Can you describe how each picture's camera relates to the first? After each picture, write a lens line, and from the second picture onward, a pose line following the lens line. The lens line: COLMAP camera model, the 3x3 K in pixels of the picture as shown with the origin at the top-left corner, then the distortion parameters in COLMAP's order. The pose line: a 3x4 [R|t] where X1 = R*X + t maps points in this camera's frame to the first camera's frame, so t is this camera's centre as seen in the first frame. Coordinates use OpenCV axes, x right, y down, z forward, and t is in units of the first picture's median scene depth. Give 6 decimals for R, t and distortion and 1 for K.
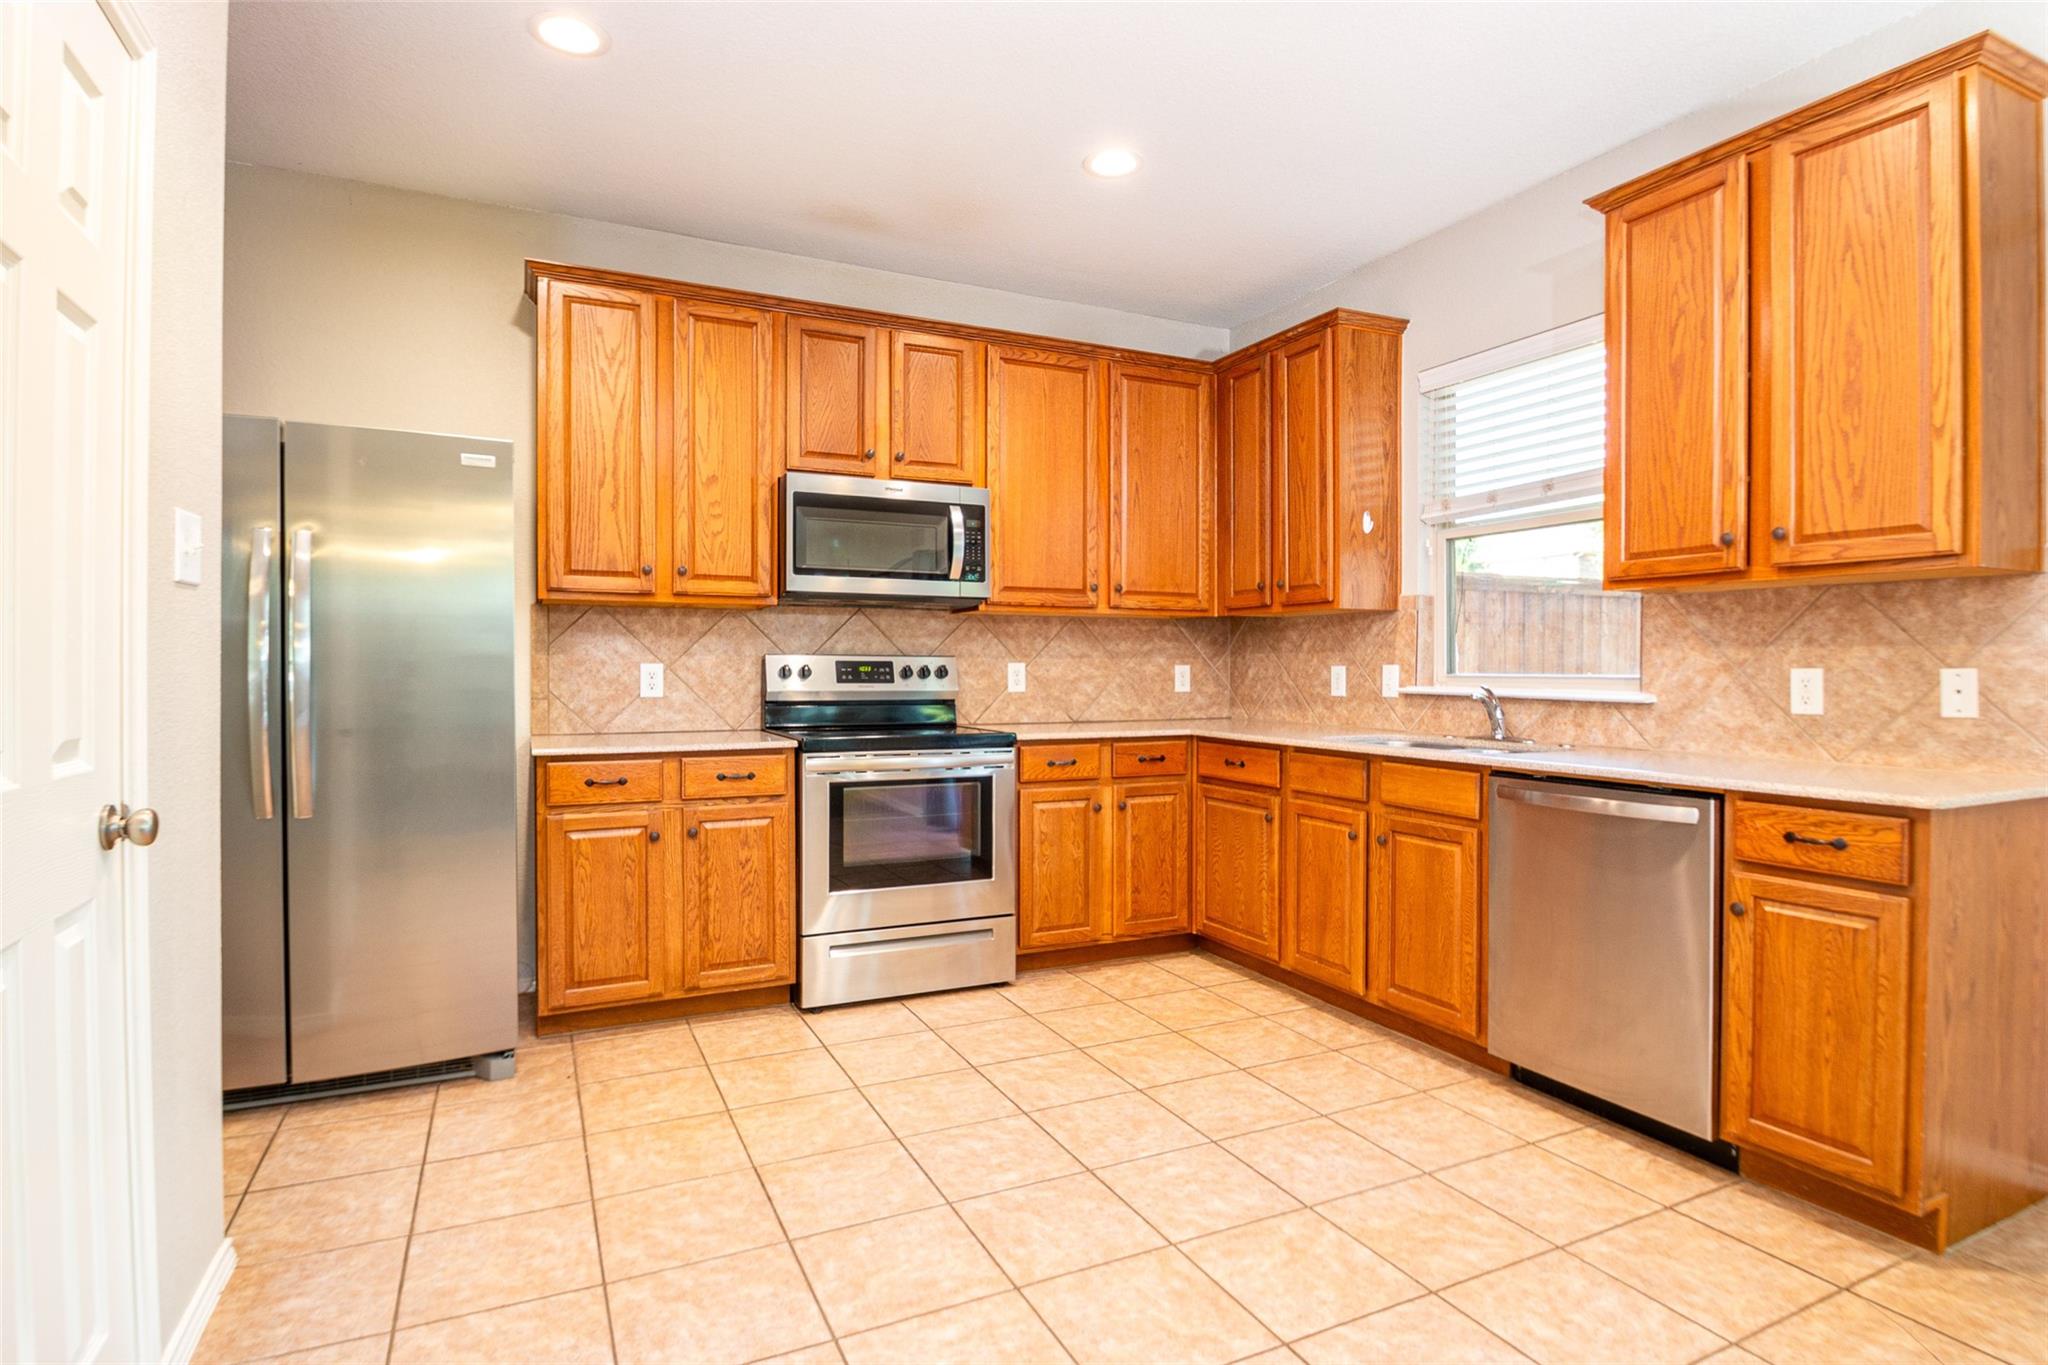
lens RADIAL K [[1061.4, 0, 1027.6], [0, 1061.4, 689.4], [0, 0, 1]] dist [0.000729, 0.000354]
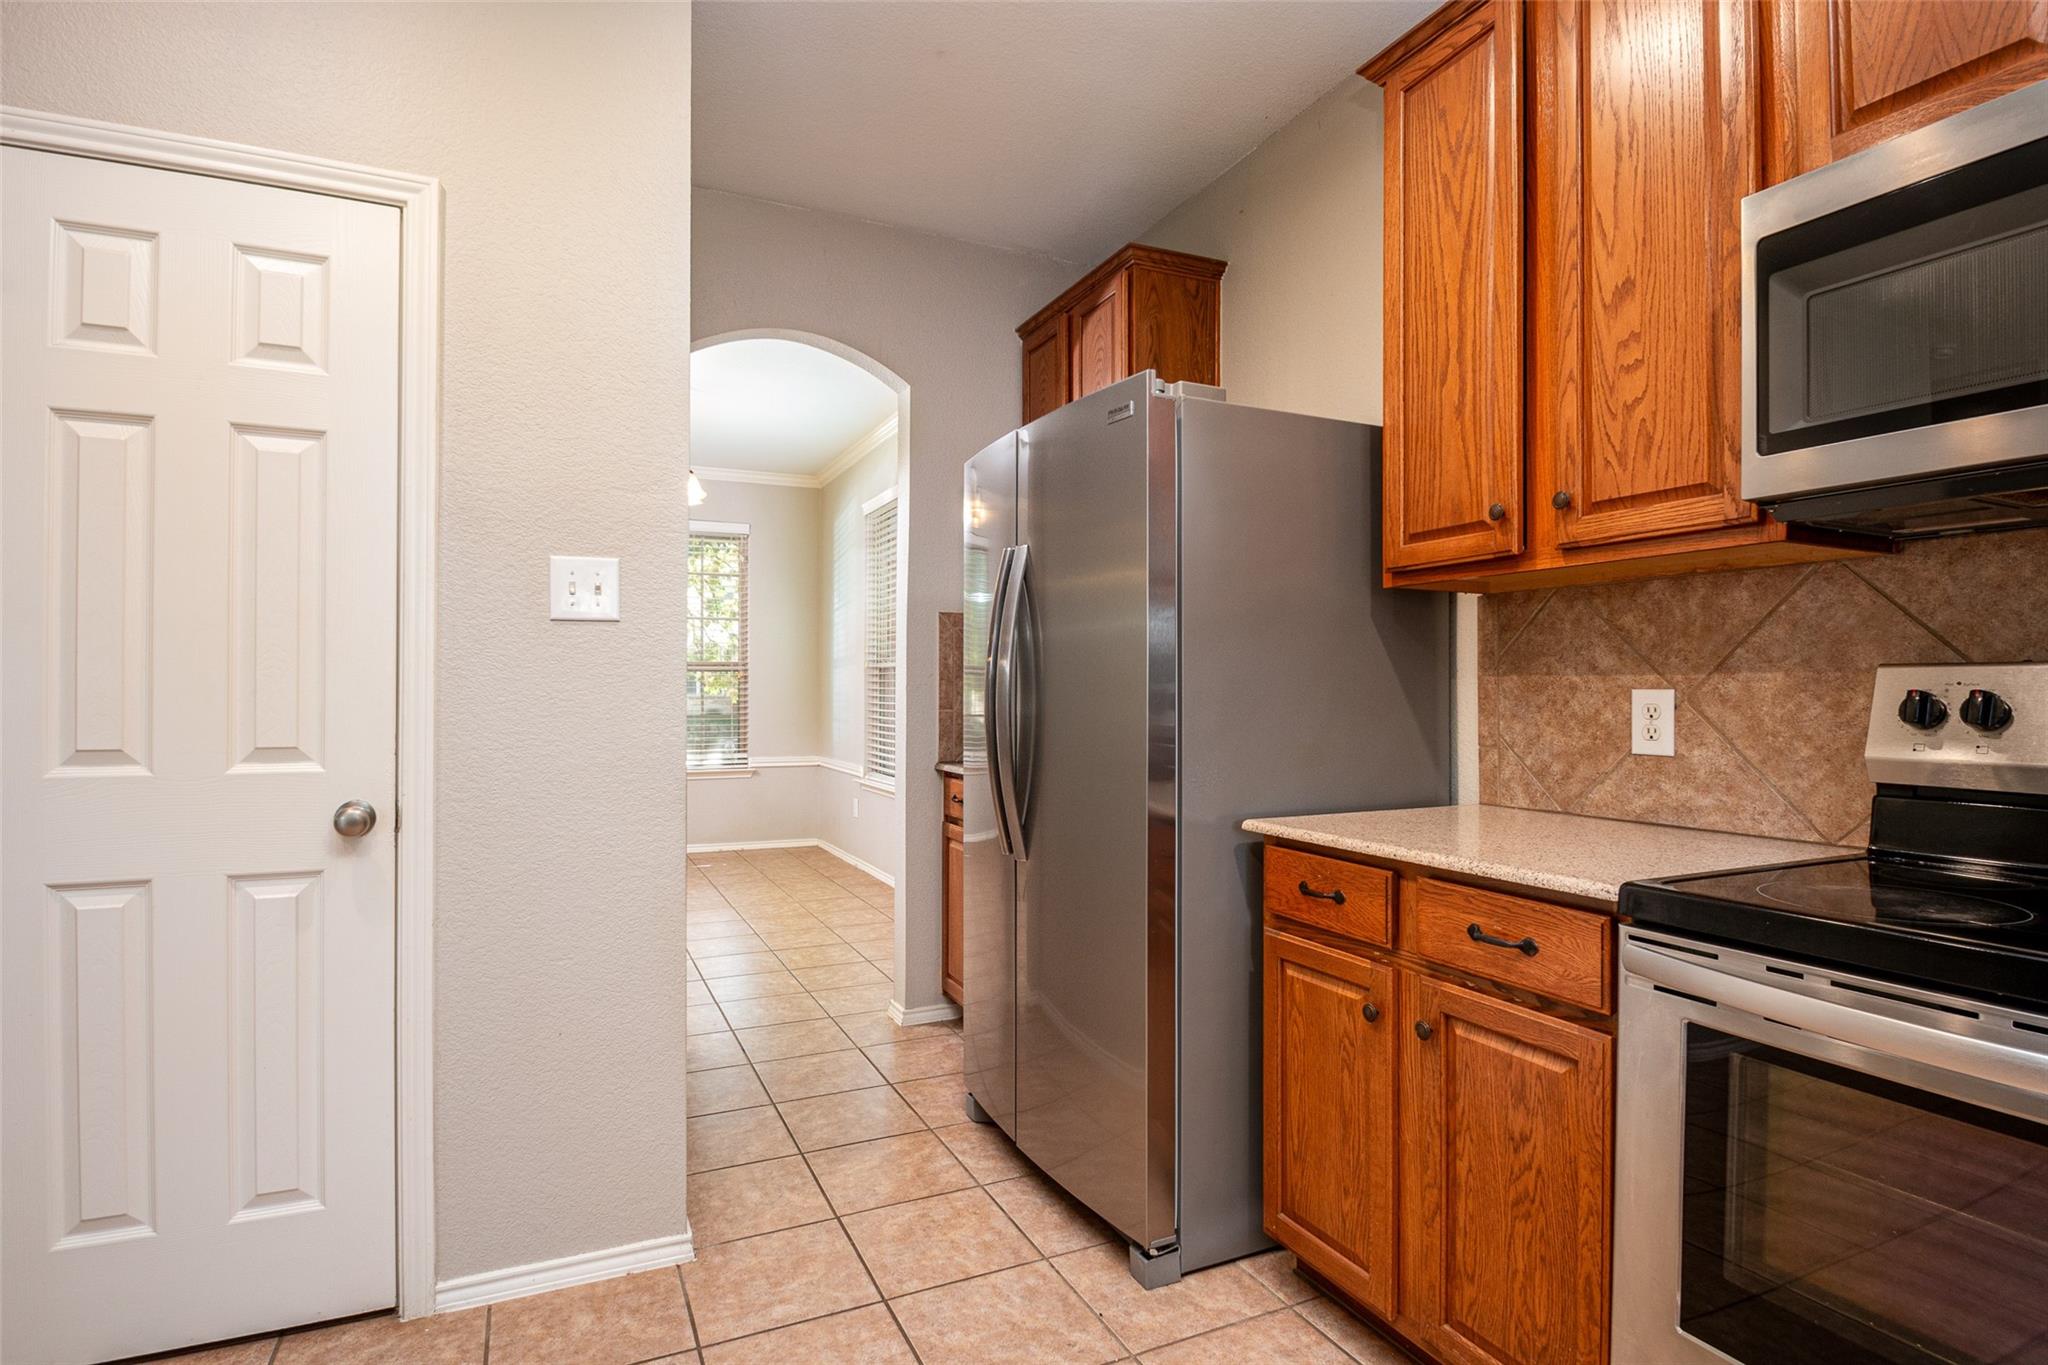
lens RADIAL K [[1061.4, 0, 1027.6], [0, 1061.4, 689.4], [0, 0, 1]] dist [0.000729, 0.000354]
pose [[-0.016716, -0.001624, -0.999859, 0.163719], [-0.021300, 0.999772, -0.001268, -0.017632], [0.999633, 0.021276, -0.016746, 0.730955]]
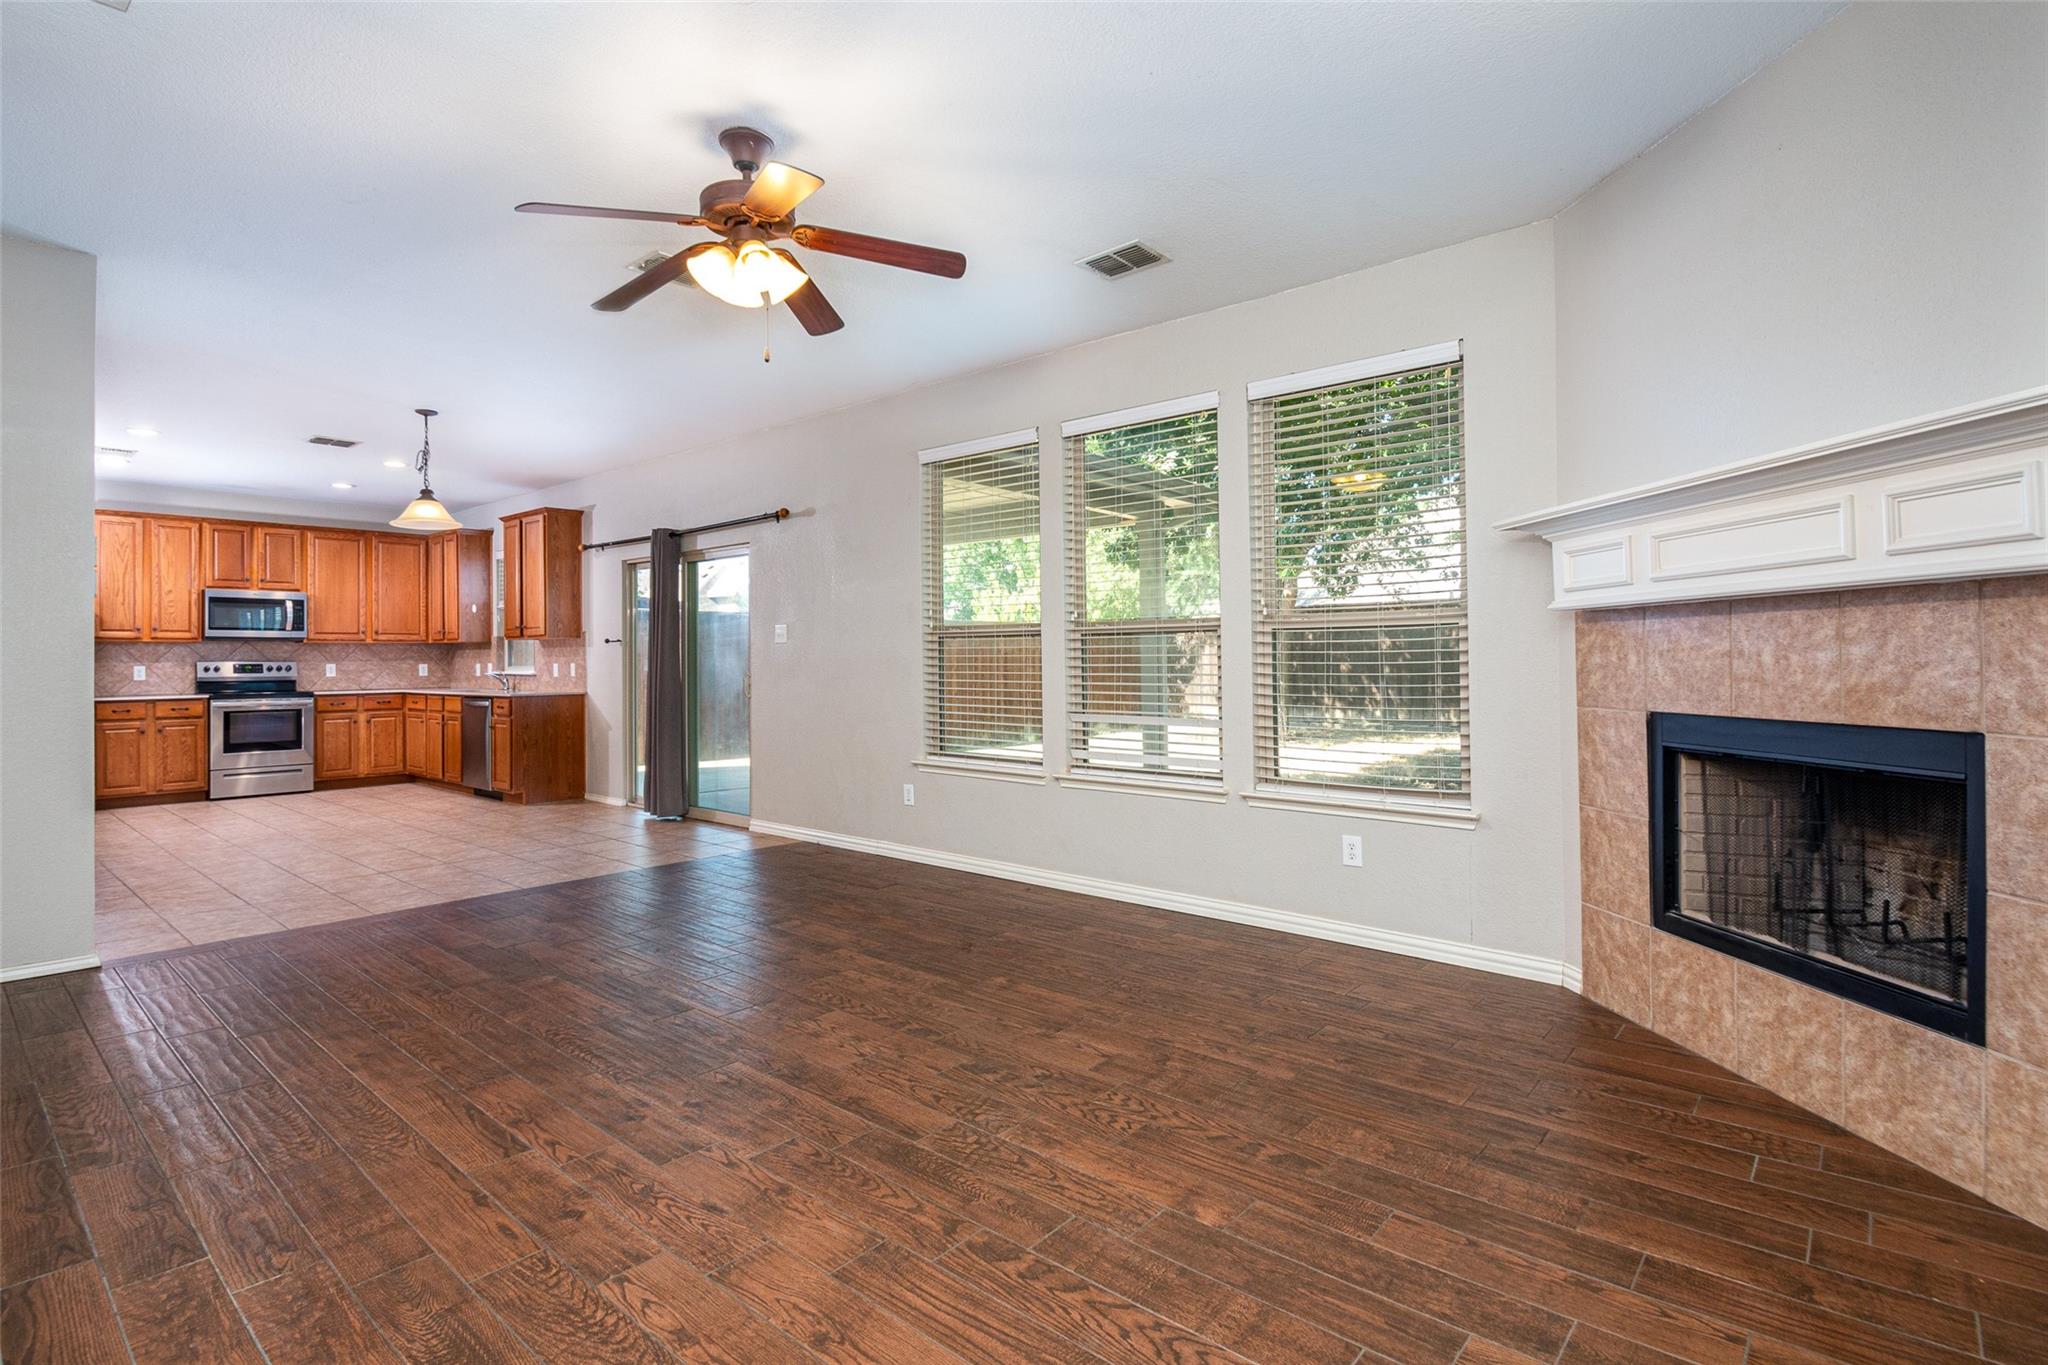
lens RADIAL K [[1004.5, 0, 1019.6], [0, 1004.5, 654.3], [0, 0, 1]] dist [-0.037435, -0.000365]
pose [[0.913749, -0.008847, 0.406183, 0.573685], [0.020924, 0.999461, -0.025301, 0.046366], [-0.405740, 0.031617, 0.913442, -1.829462]]
